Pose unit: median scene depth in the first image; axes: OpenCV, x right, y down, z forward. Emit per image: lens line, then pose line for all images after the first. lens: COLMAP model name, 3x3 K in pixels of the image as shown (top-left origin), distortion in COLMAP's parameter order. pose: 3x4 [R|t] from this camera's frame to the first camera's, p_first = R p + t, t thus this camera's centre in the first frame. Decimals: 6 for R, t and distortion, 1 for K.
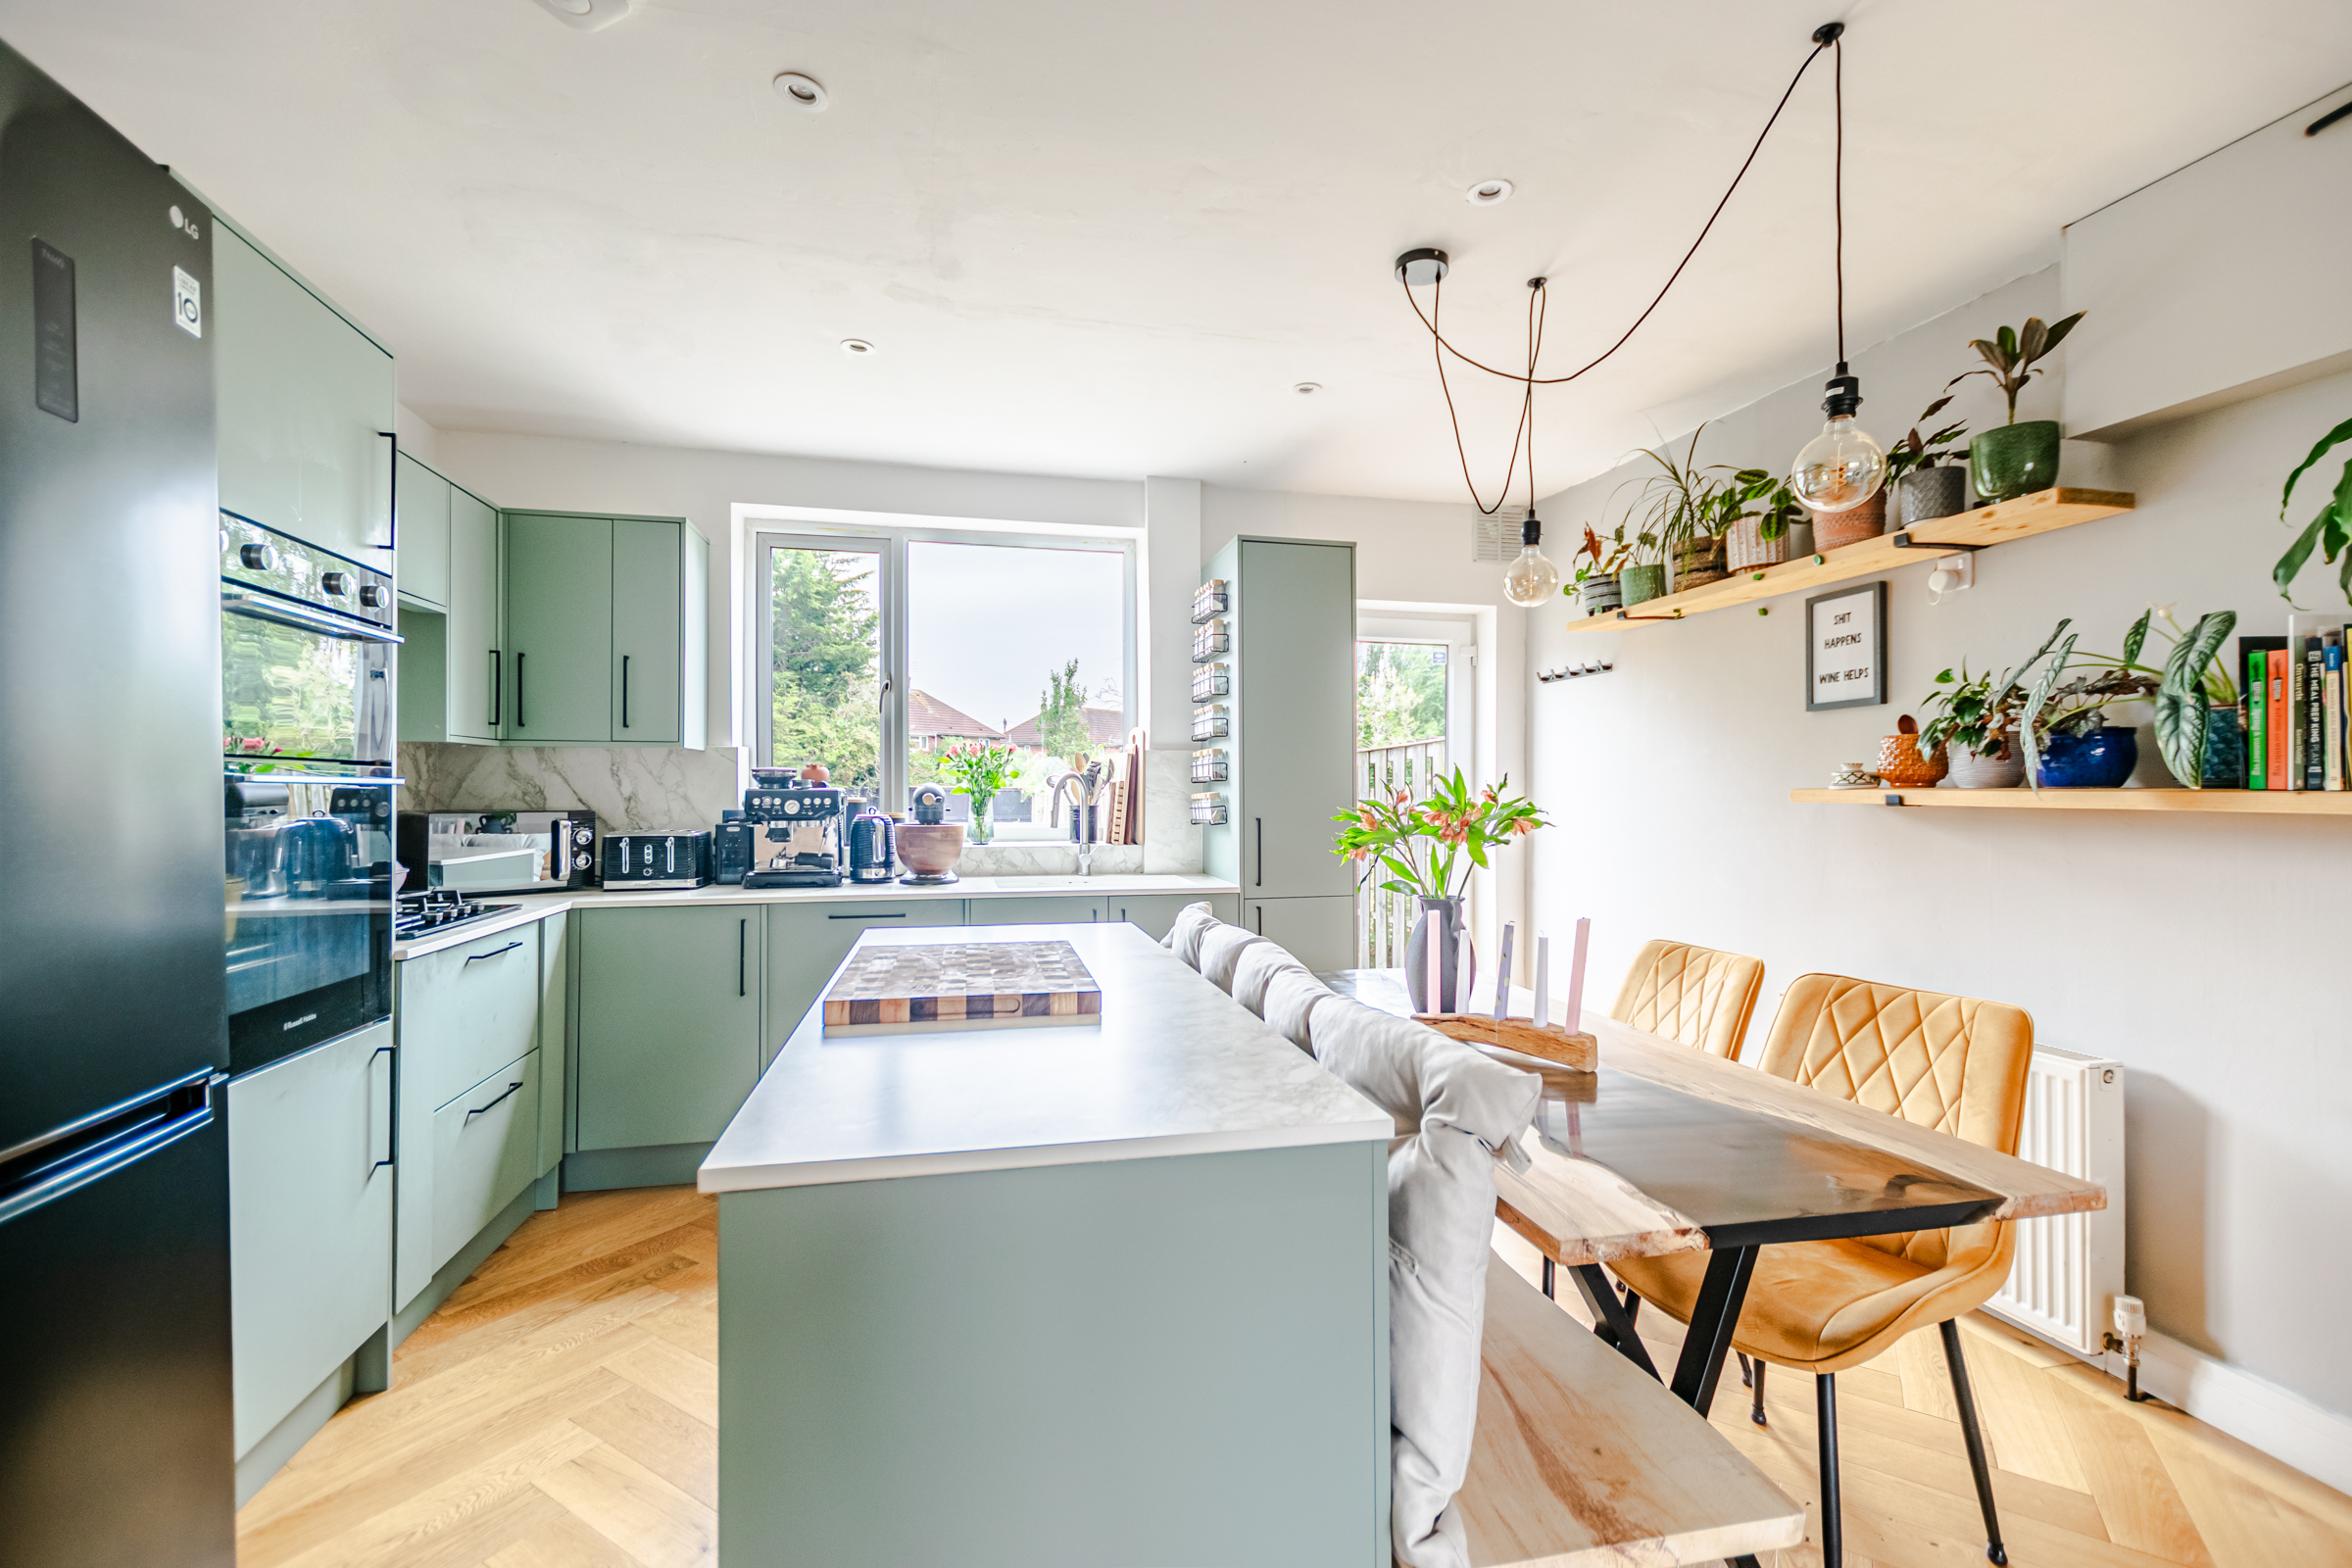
lens RADIAL K [[1005.8, 0, 1179.8], [0, 1005.8, 782.3], [0, 0, 1]] dist [-0.003091, -0.001312]
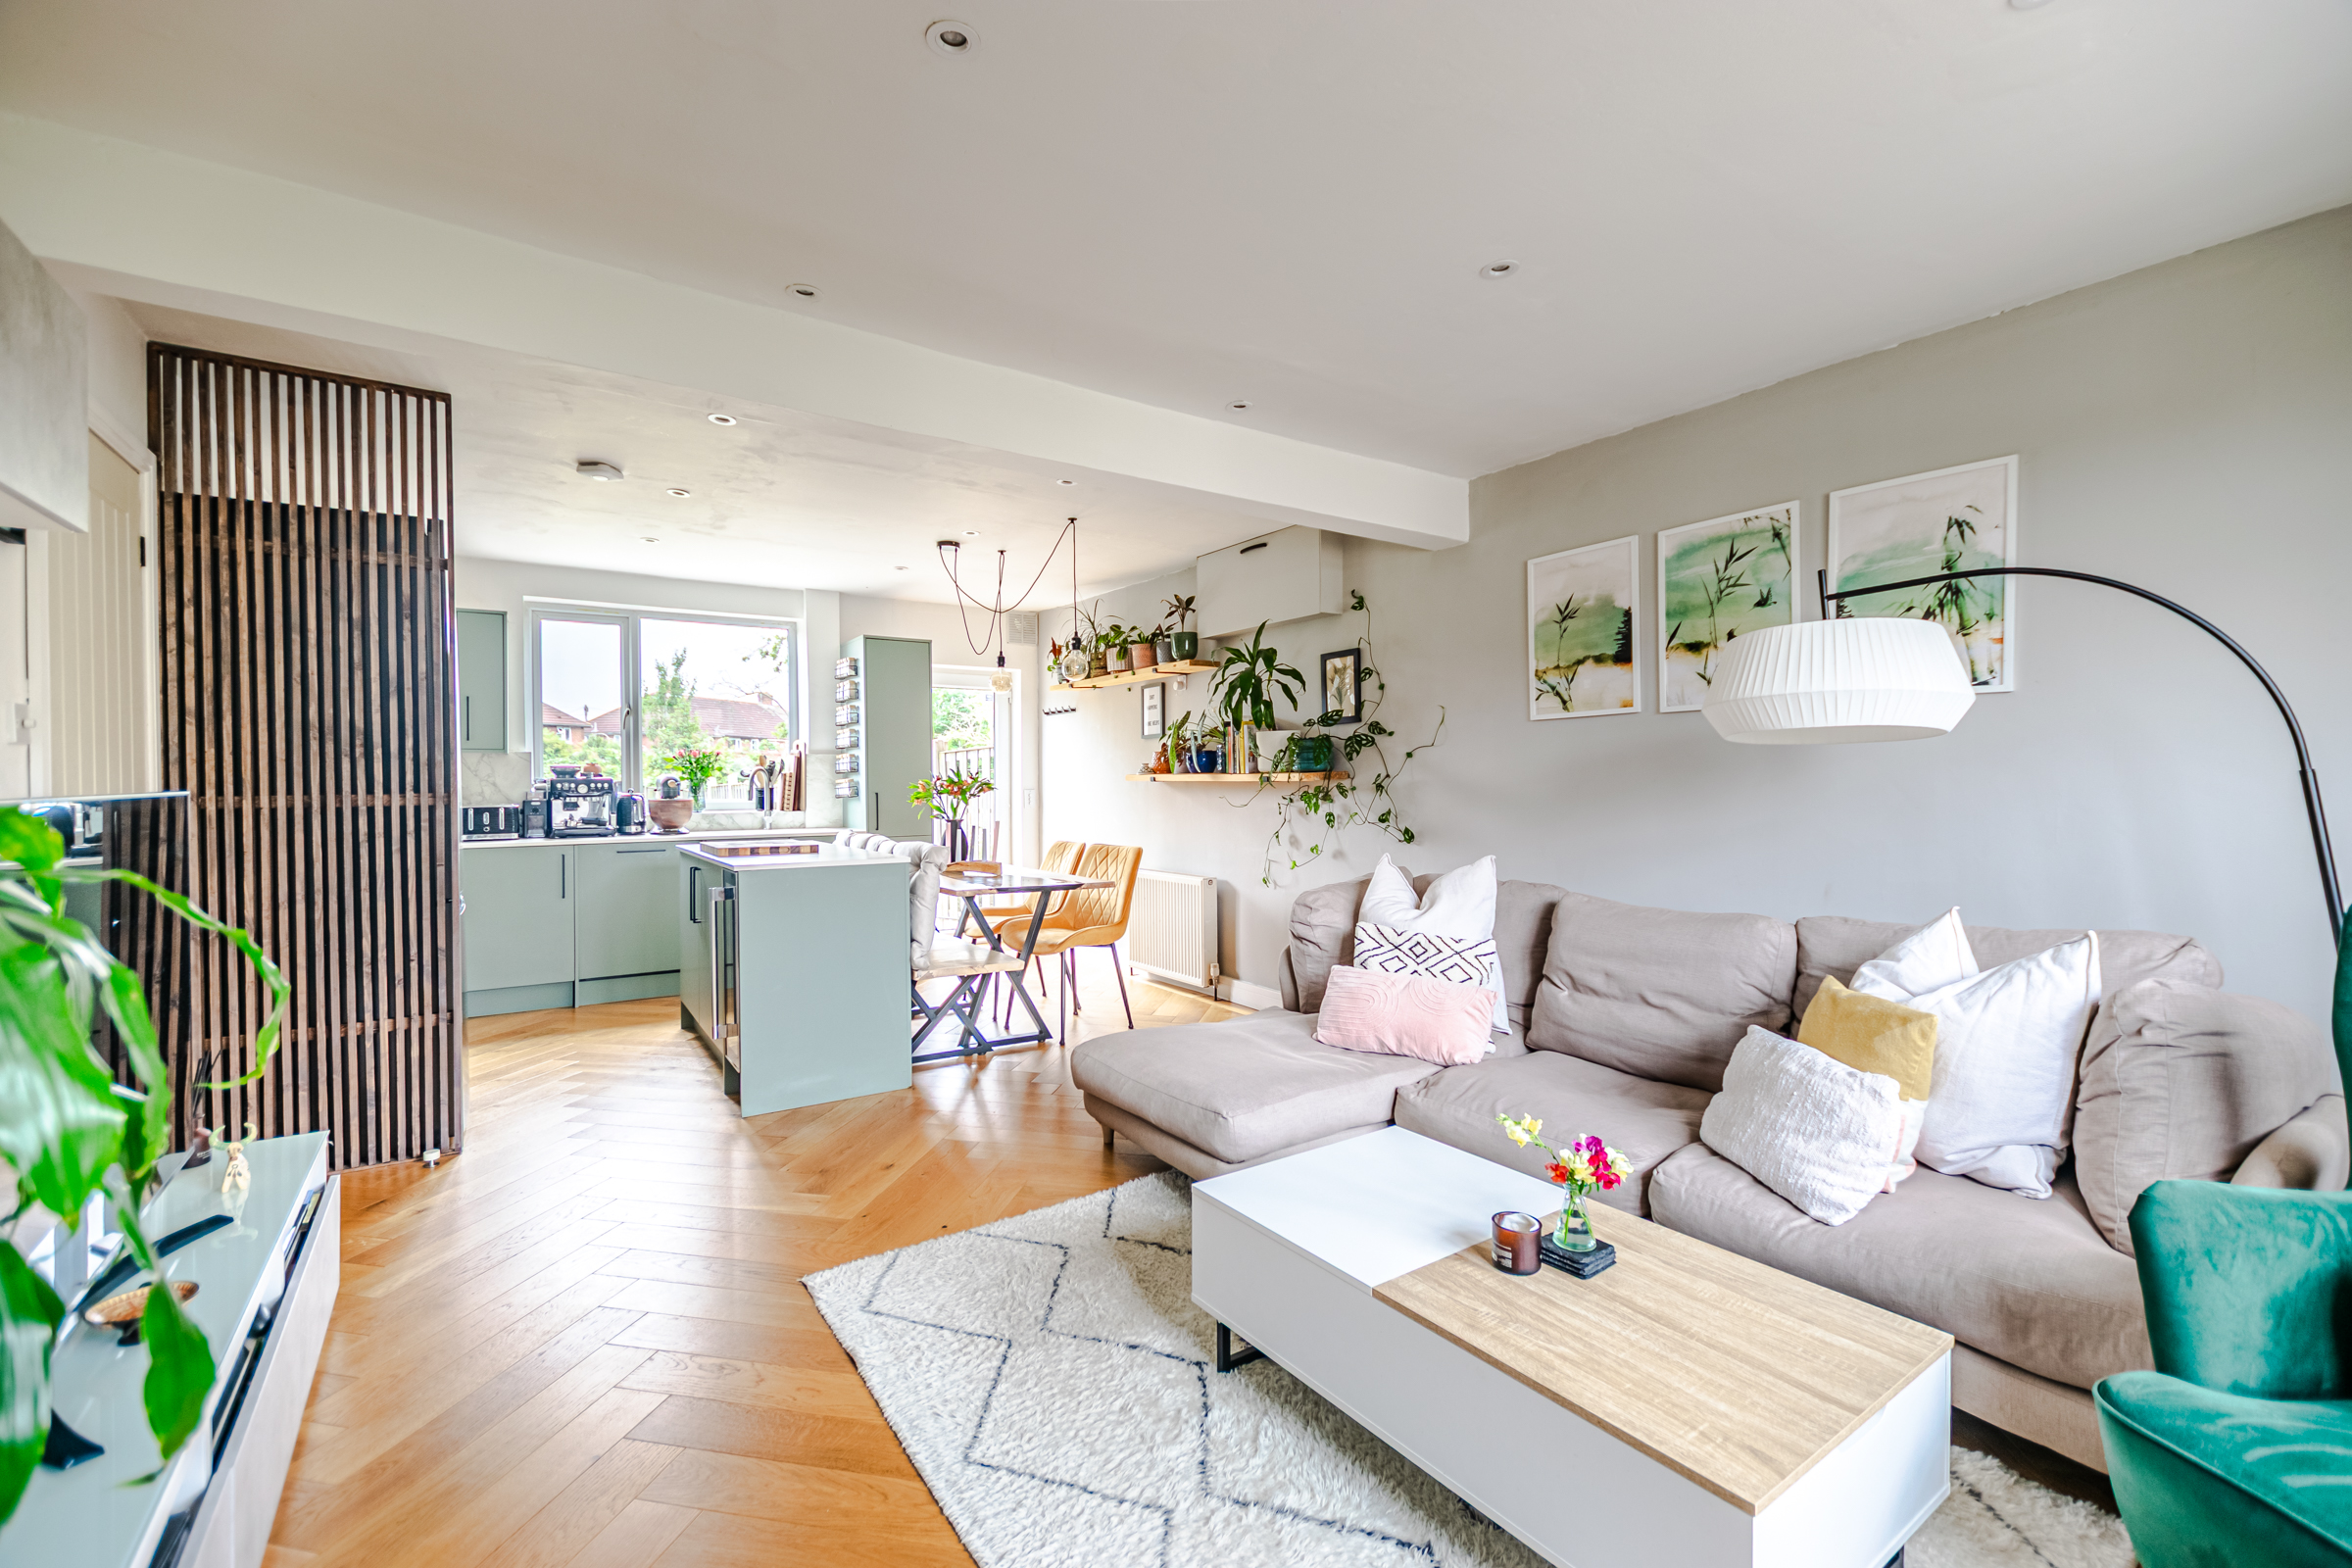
lens RADIAL K [[1005.8, 0, 1179.1], [0, 1005.8, 781.6], [0, 0, 1]] dist [-0.003091, -0.001312]
pose [[0.933522, -0.007128, 0.358448, -0.061755], [0.004213, 0.999951, 0.008910, 0.002005], [-0.358494, -0.006808, 0.933507, -0.880454]]
